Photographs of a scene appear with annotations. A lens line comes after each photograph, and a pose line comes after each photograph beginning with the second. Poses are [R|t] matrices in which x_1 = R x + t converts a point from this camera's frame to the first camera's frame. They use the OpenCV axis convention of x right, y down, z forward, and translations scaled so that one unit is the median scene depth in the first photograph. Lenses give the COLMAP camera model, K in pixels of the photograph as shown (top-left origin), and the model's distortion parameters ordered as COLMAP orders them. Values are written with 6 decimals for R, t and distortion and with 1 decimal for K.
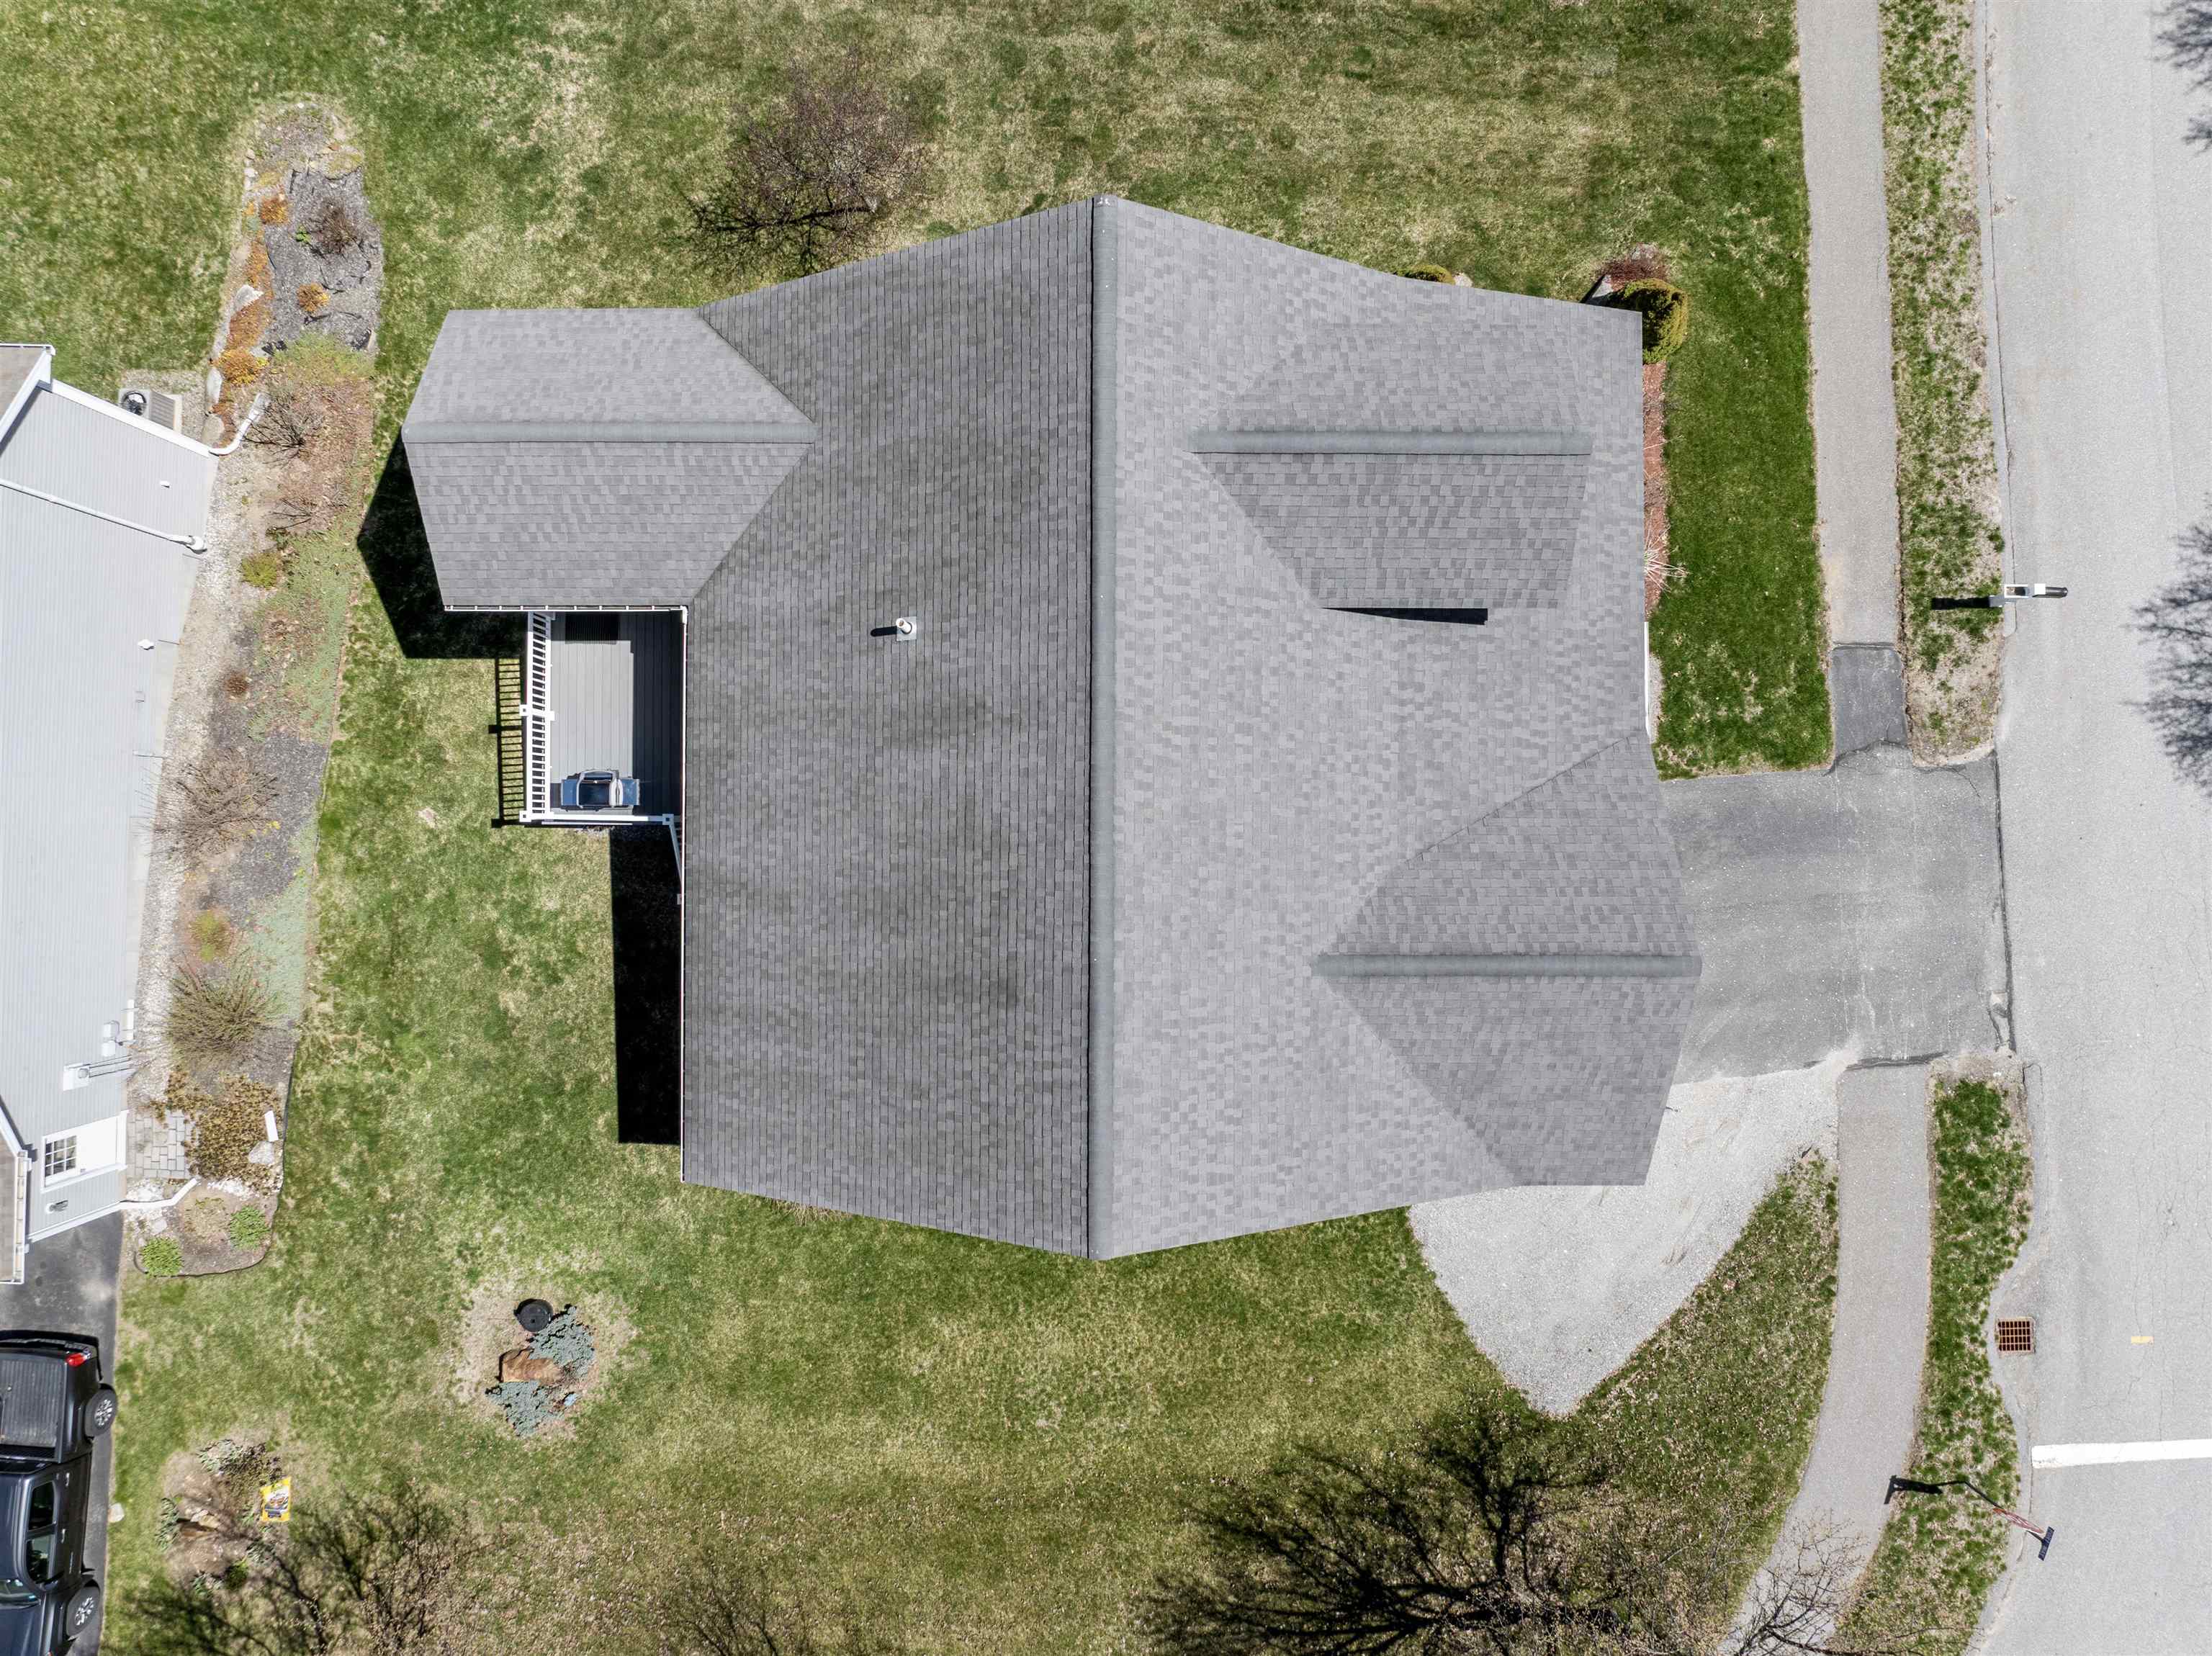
lens RADIAL K [[1539.4, 0, 1108.6], [0, 1539.4, 821.7], [0, 0, 1]] dist [-0.062752, 0.031438]
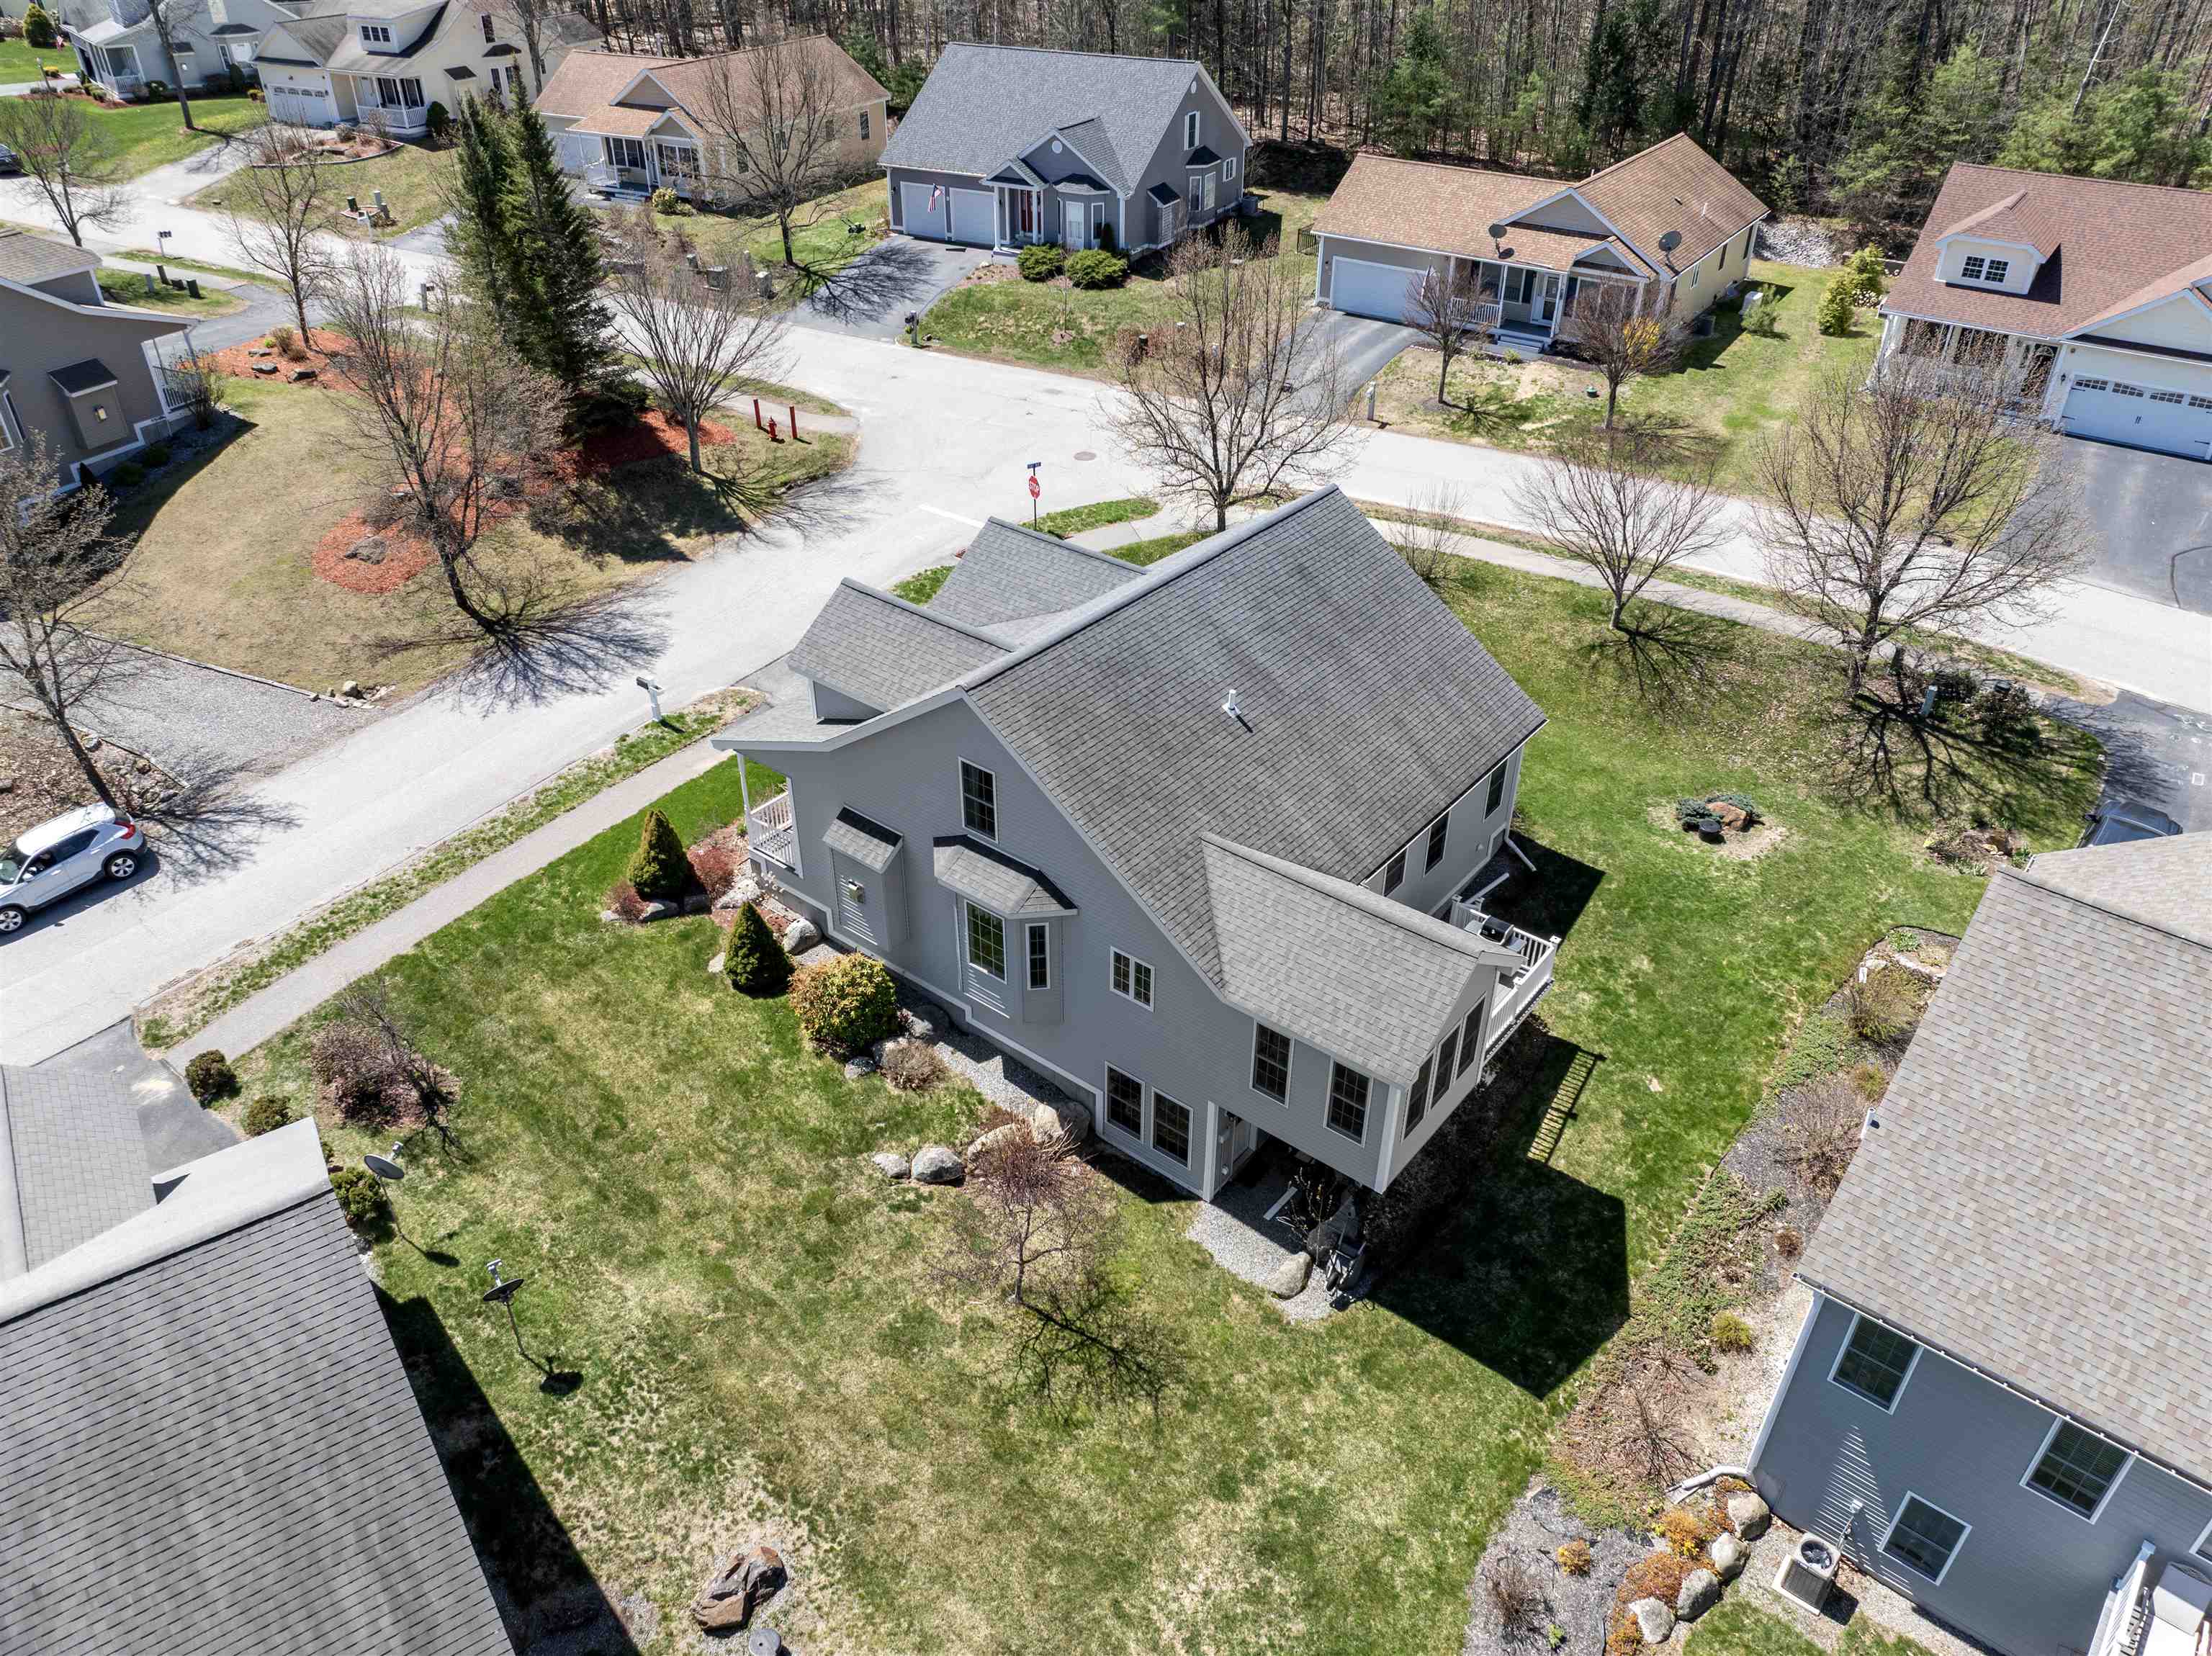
lens RADIAL K [[1554.5, 0, 1106.0], [0, 1554.5, 828.0], [0, 0, 1]] dist [0.000842, -0.111788]
pose [[-0.784190, -0.346988, 0.514437, -0.678187], [0.620490, -0.430298, 0.655618, -0.986215], [-0.006130, 0.833332, 0.552738, 0.184576]]
